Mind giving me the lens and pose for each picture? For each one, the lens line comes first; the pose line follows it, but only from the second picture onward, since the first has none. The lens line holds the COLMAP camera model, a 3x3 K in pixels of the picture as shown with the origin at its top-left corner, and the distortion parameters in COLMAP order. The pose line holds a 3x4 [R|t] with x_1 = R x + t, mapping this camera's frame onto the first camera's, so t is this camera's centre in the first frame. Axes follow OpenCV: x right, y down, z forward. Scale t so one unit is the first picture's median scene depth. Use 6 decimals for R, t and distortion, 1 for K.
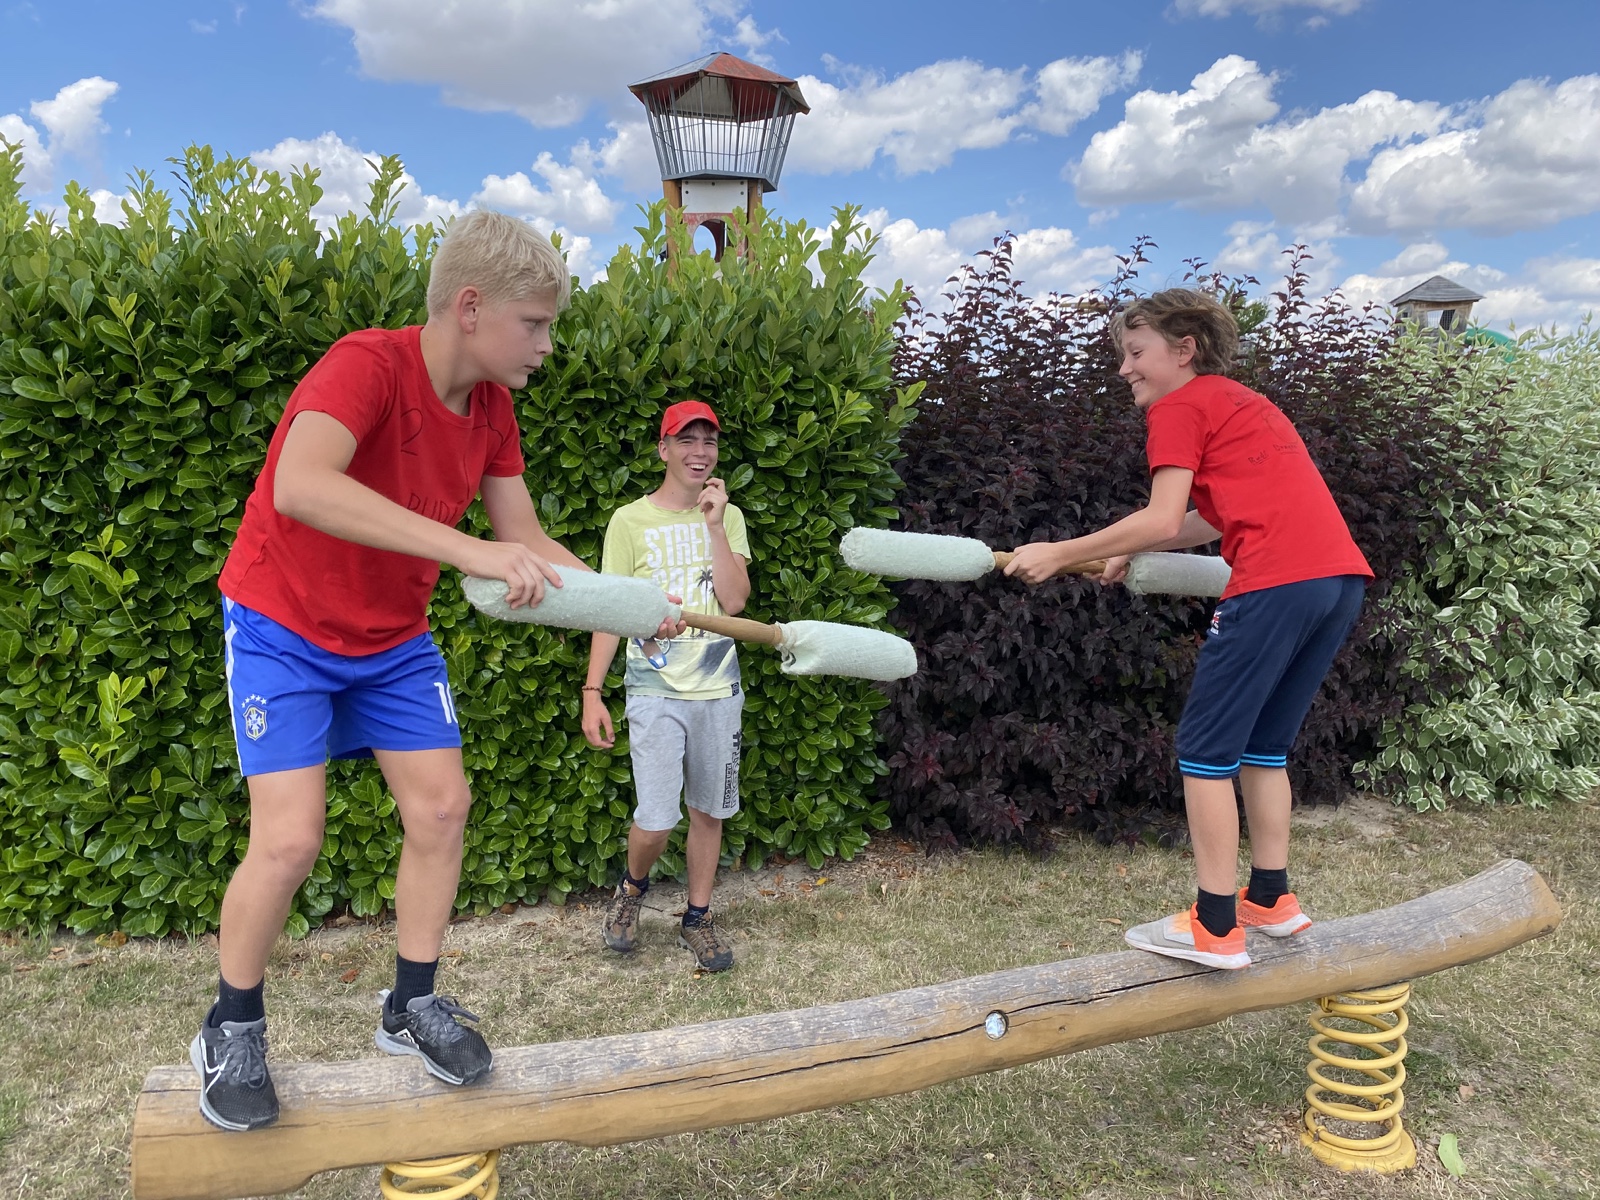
lens RADIAL K [[1200.7, 0, 812.6], [0, 1200.7, 547.8], [0, 0, 1]] dist [0.012500, -0.010257]
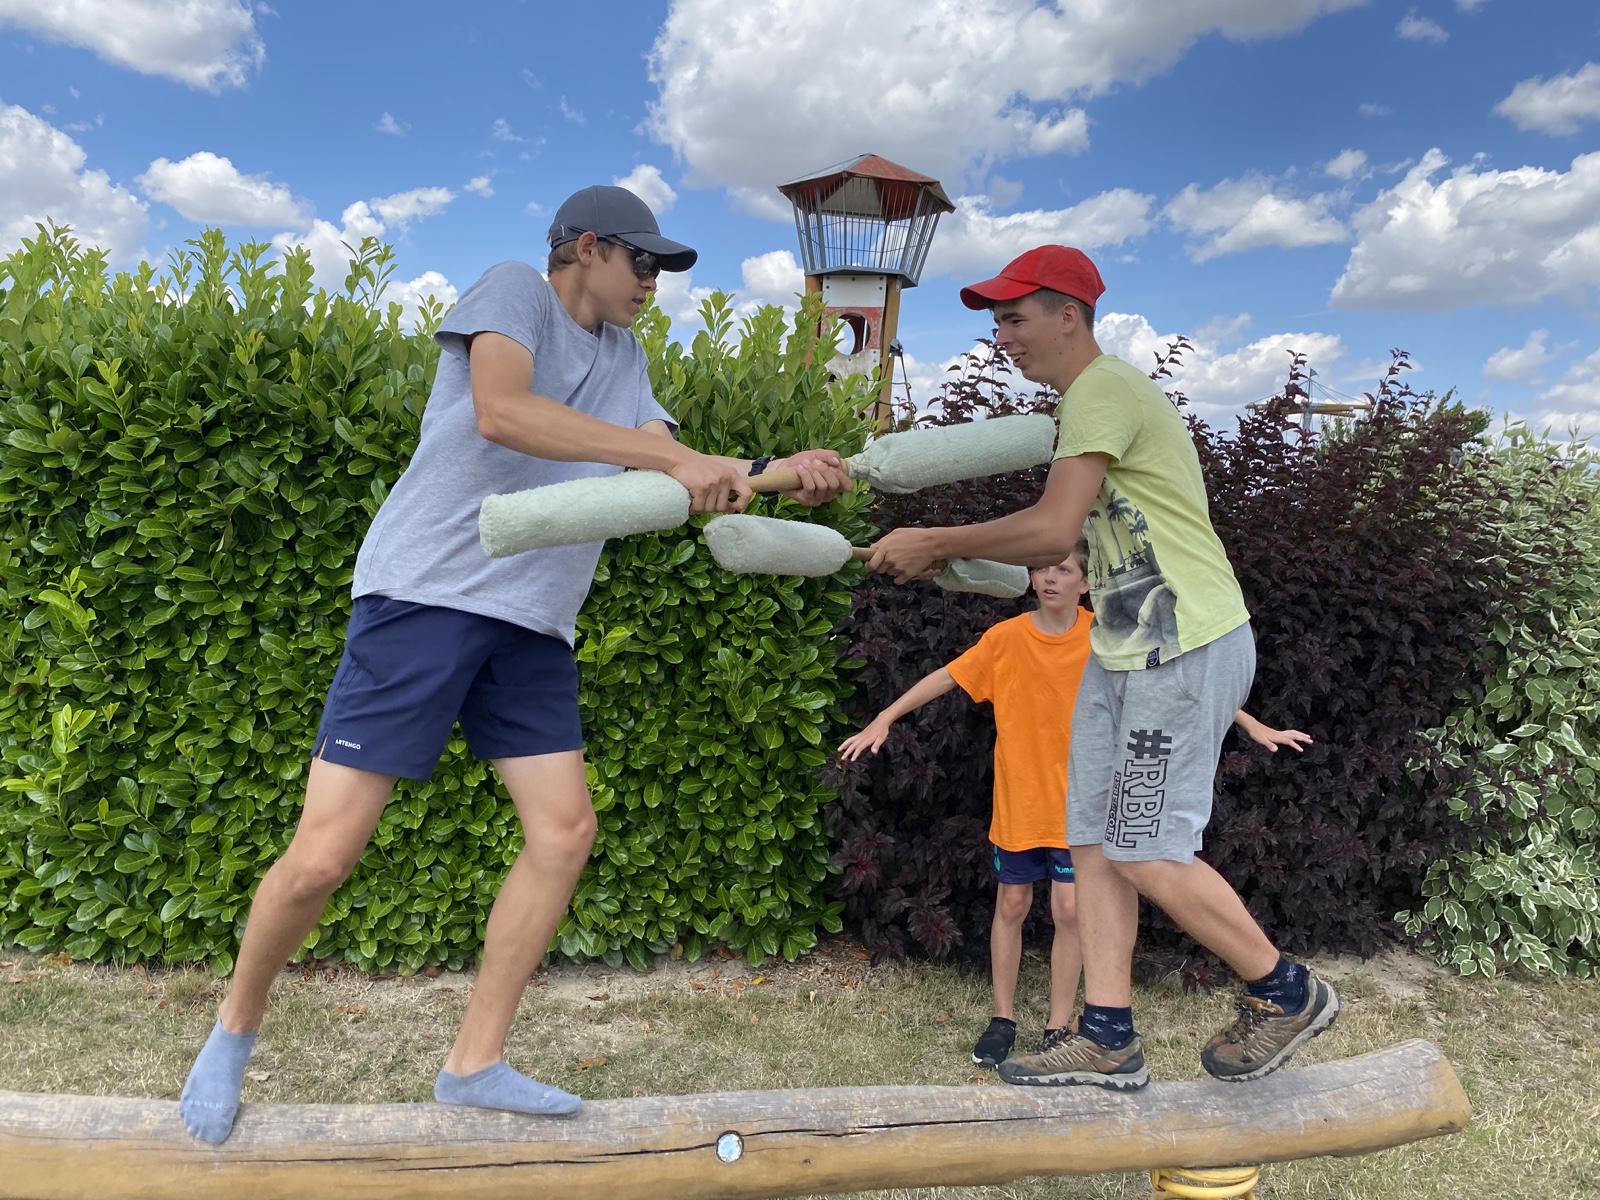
lens RADIAL K [[1200.7, 0, 876.9], [0, 1200.7, 532.0], [0, 0, 1]] dist [0.012500, -0.010257]
pose [[0.984011, 0.045459, -0.172209, 0.270886], [-0.061325, 0.994235, -0.087960, 0.000965], [0.167217, 0.097115, 0.981125, 0.043742]]
